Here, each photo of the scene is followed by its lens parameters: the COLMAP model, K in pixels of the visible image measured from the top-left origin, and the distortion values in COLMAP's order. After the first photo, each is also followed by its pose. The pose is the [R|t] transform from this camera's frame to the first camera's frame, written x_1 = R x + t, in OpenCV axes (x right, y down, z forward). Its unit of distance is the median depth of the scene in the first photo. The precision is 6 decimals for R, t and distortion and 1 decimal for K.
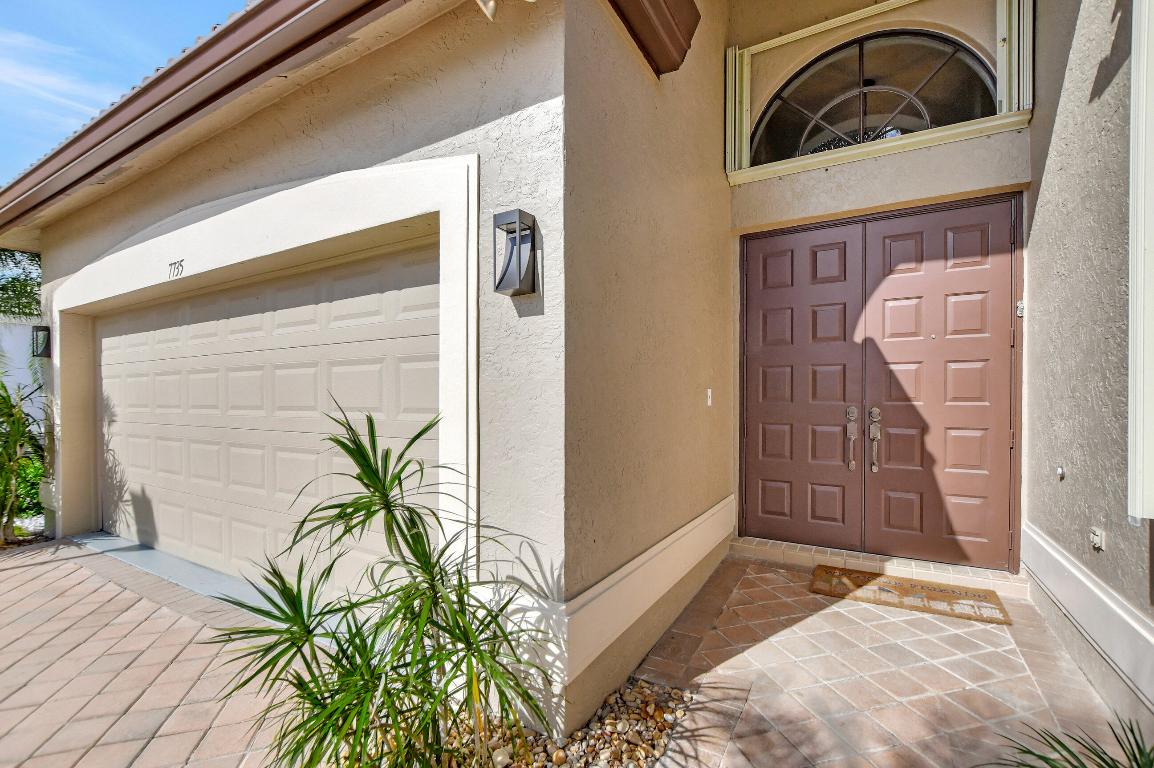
lens RADIAL K [[516.2, 0, 567.7], [0, 516.2, 392.2], [0, 0, 1]] dist [0.000940, 0.000567]
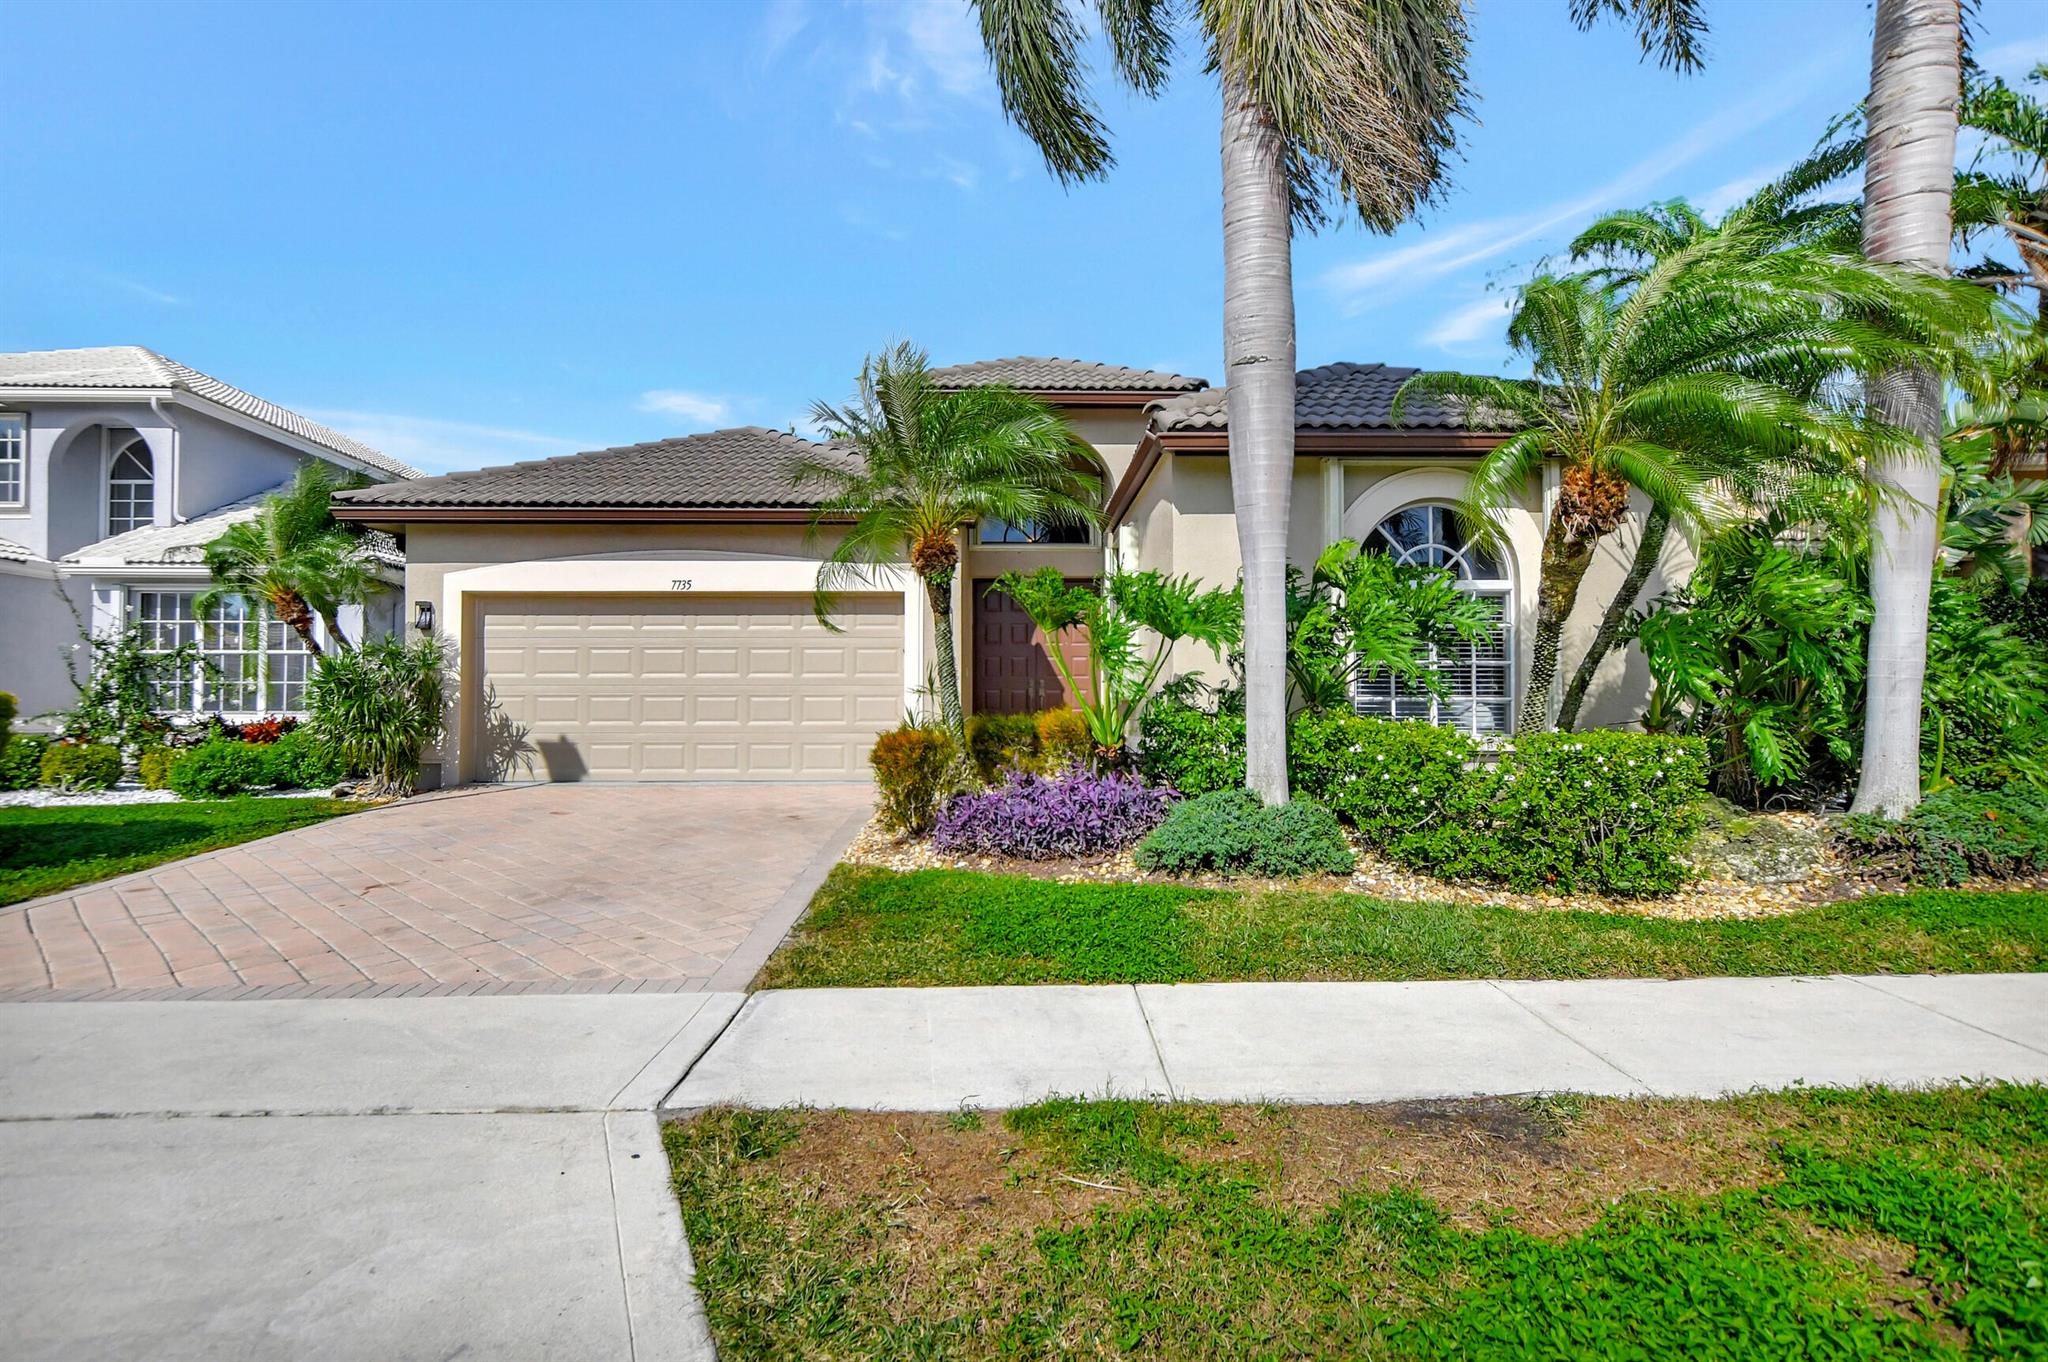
lens RADIAL K [[1069.7, 0, 1024.0], [0, 1069.7, 681.0], [0, 0, 1]] dist [0.020224, -0.000829]
pose [[0.842296, 0.017682, 0.538725, -1.703278], [-0.005400, 0.999688, -0.024369, 0.140736], [-0.538988, 0.017616, 0.842129, -2.460381]]
